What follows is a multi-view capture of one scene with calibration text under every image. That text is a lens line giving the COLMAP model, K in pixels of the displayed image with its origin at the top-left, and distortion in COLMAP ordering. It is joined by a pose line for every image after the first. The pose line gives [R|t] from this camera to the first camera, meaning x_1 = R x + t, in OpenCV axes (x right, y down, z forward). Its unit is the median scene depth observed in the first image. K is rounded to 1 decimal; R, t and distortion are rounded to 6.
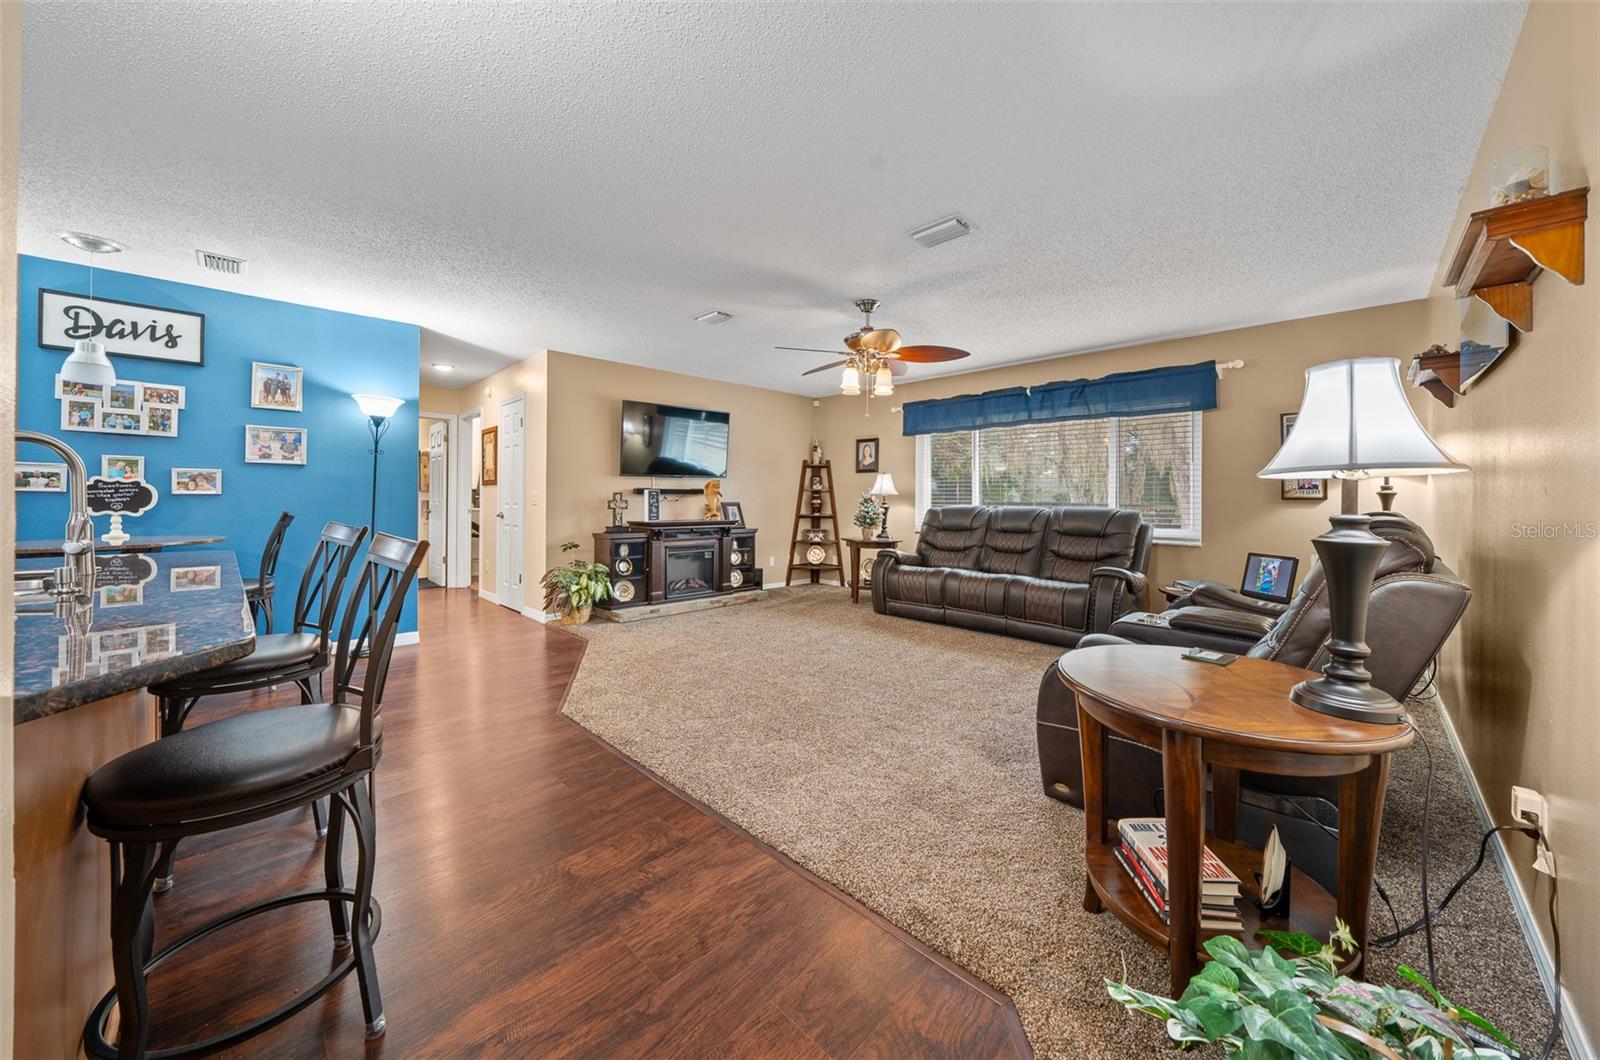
lens RADIAL K [[577.7, 0, 800.4], [0, 577.7, 498.7], [0, 0, 1]] dist [-0.000535, -0.000055]
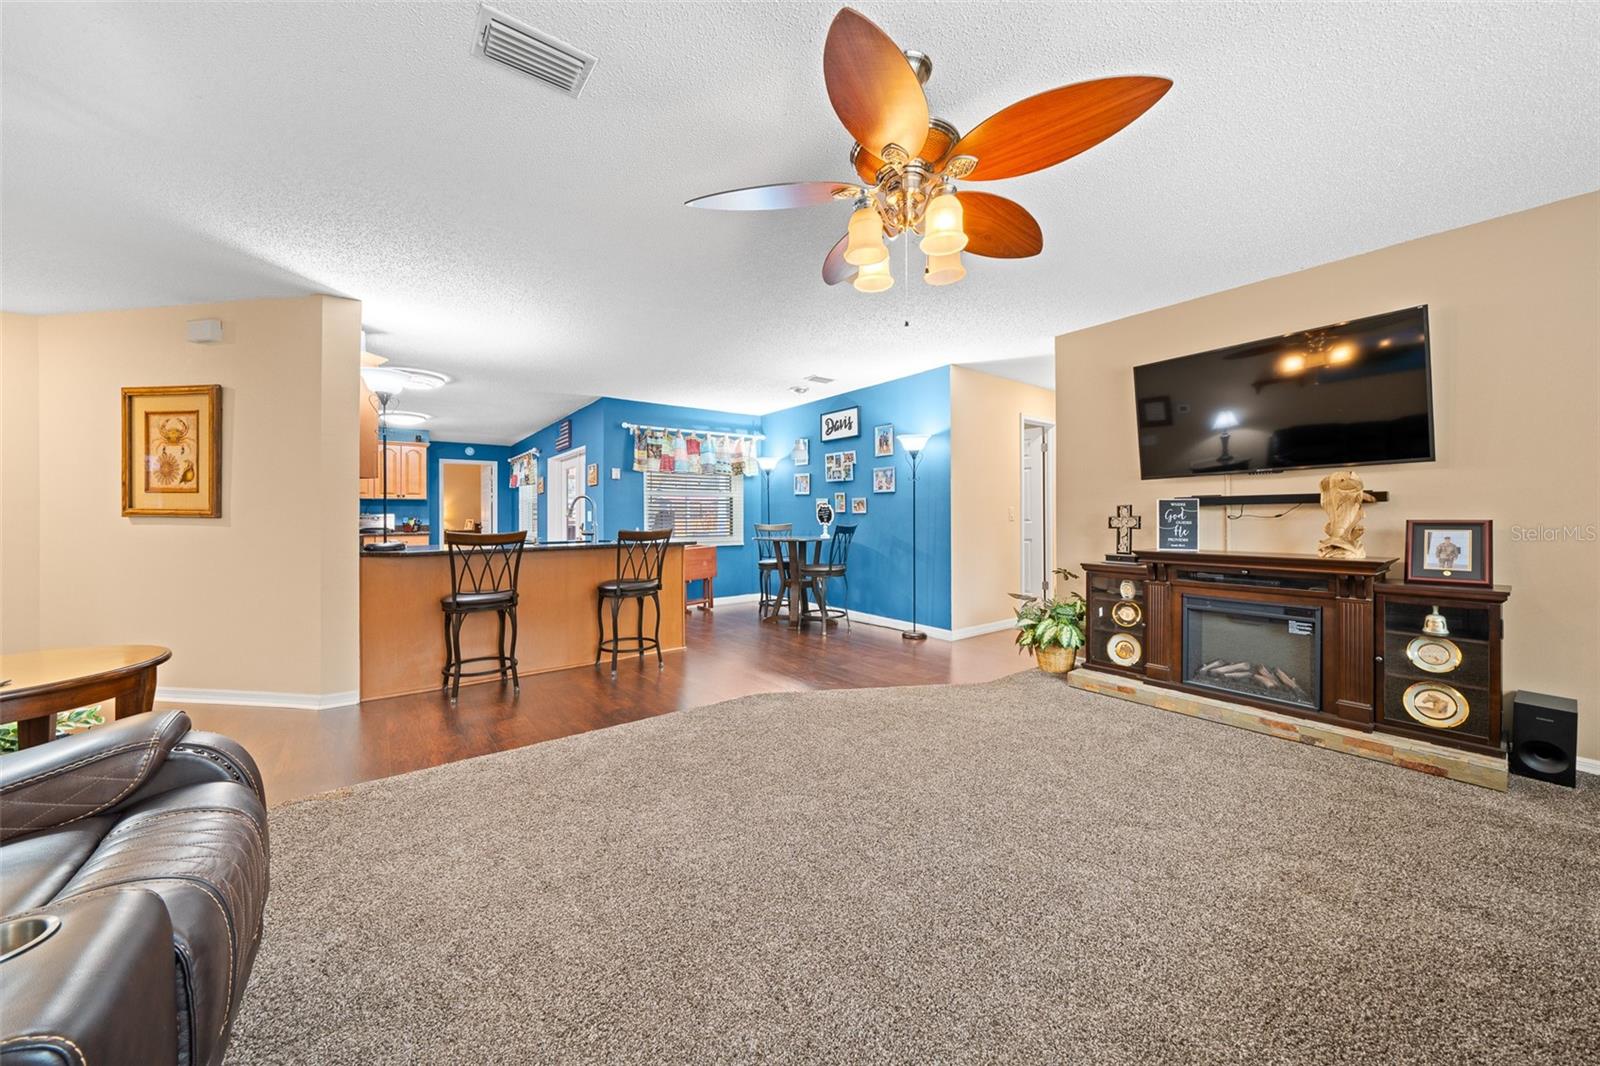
lens RADIAL K [[566.0, 0, 795.6], [0, 566.0, 516.6], [0, 0, 1]] dist [-0.000365, -0.000048]
pose [[-0.144162, -0.001630, -0.989553, 0.414201], [0.003037, 0.999993, -0.002090, 0.003358], [0.989549, -0.003307, -0.144156, 0.715199]]
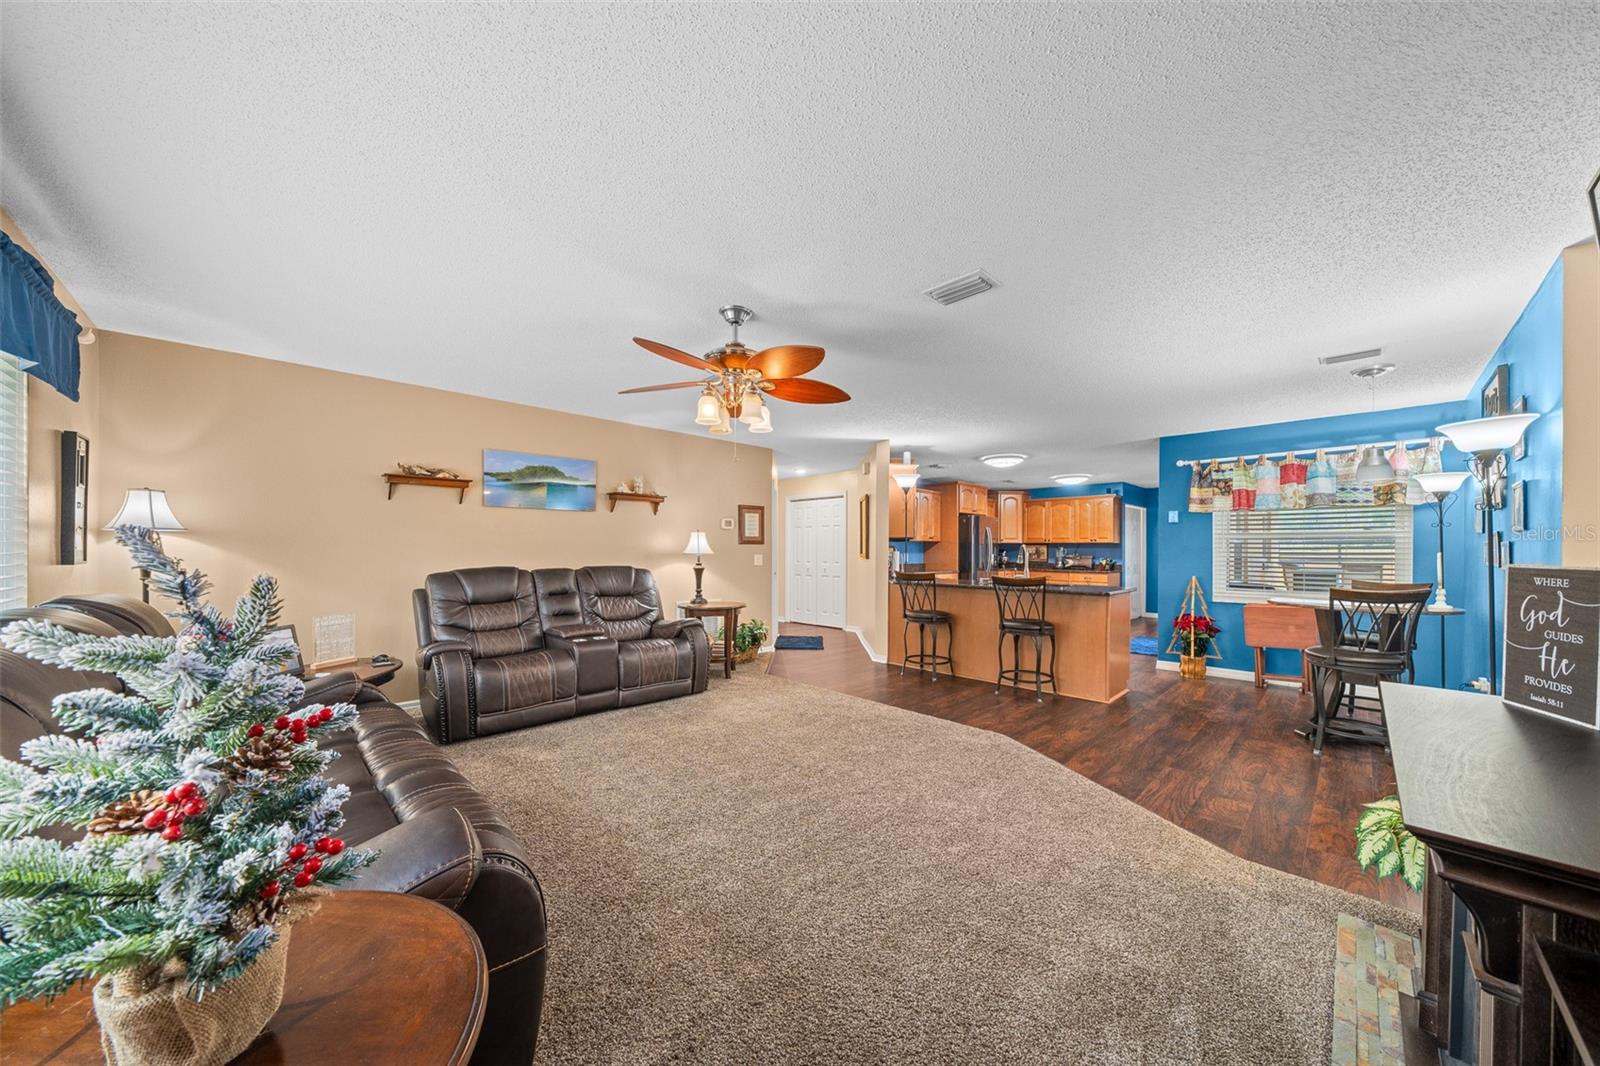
lens RADIAL K [[555.7, 0, 793.1], [0, 555.7, 547.4], [0, 0, 1]] dist [0.000210, -0.000011]
pose [[-0.999629, -0.009933, 0.025358, 0.017148], [-0.010004, 0.999946, -0.002650, -0.019843], [-0.025330, -0.002902, -0.999675, 1.260782]]
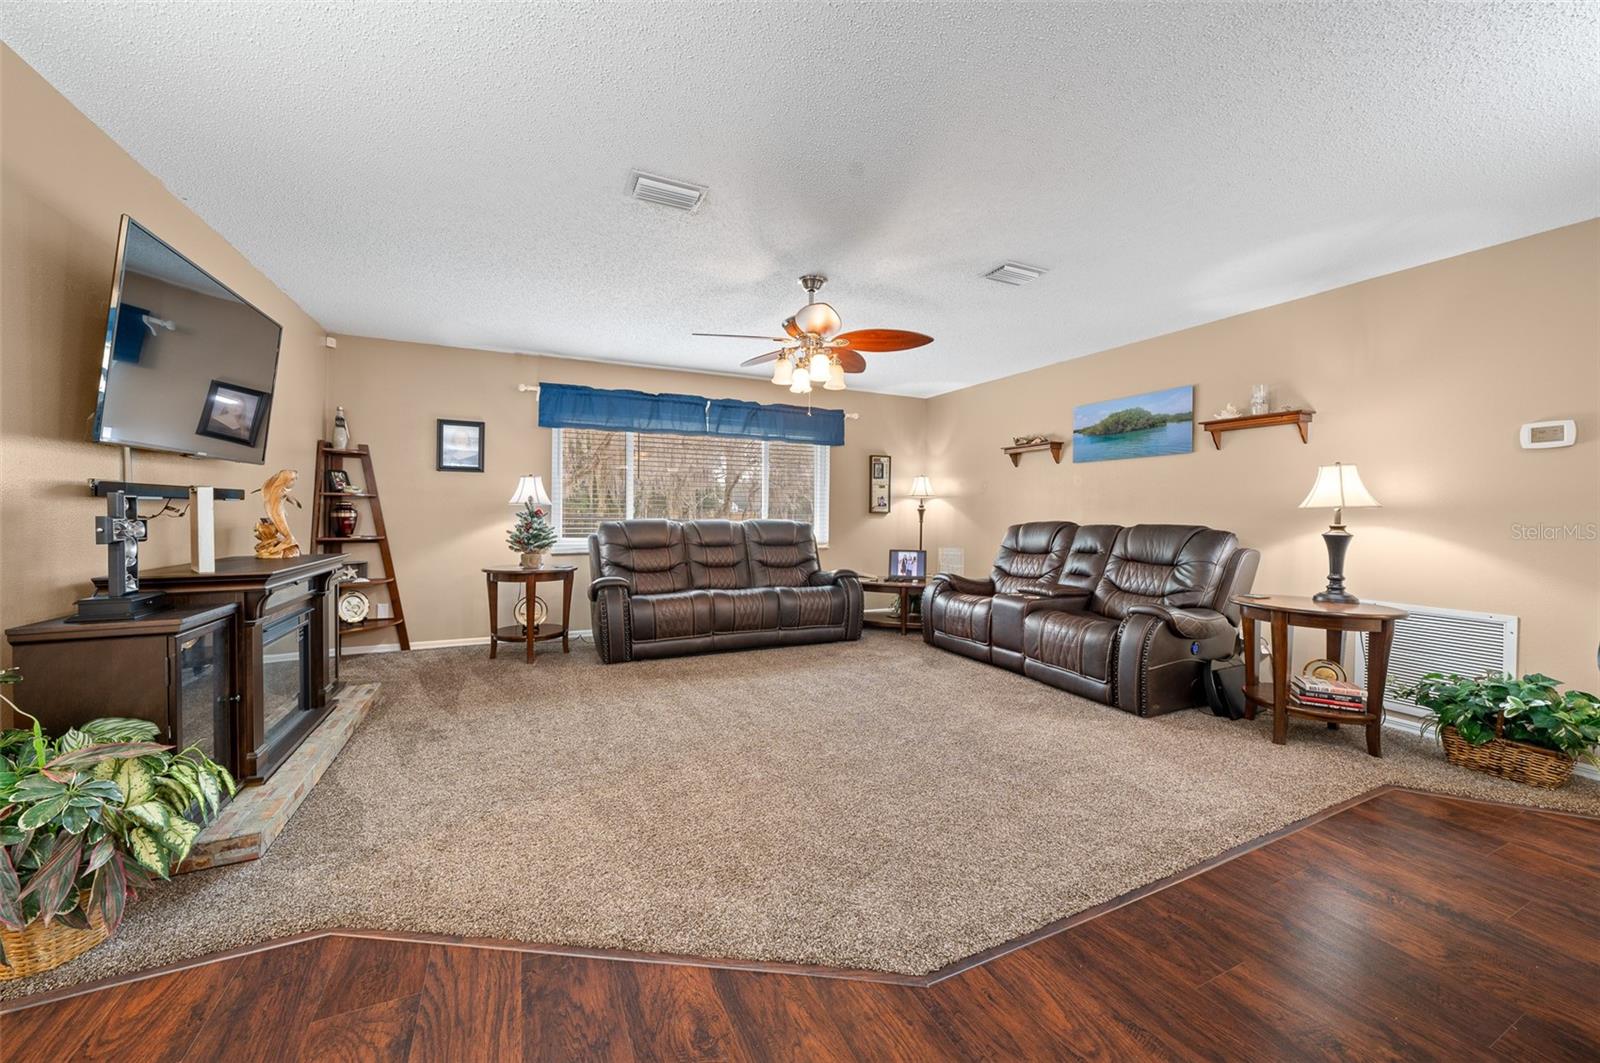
lens RADIAL K [[579.6, 0, 797.1], [0, 579.6, 521.9], [0, 0, 1]] dist [-0.000761, -0.000062]
pose [[0.352005, -0.014881, 0.935880, -0.495905], [-0.007002, 0.999804, 0.018531, -0.002091], [-0.935972, -0.013076, 0.351831, 0.521872]]
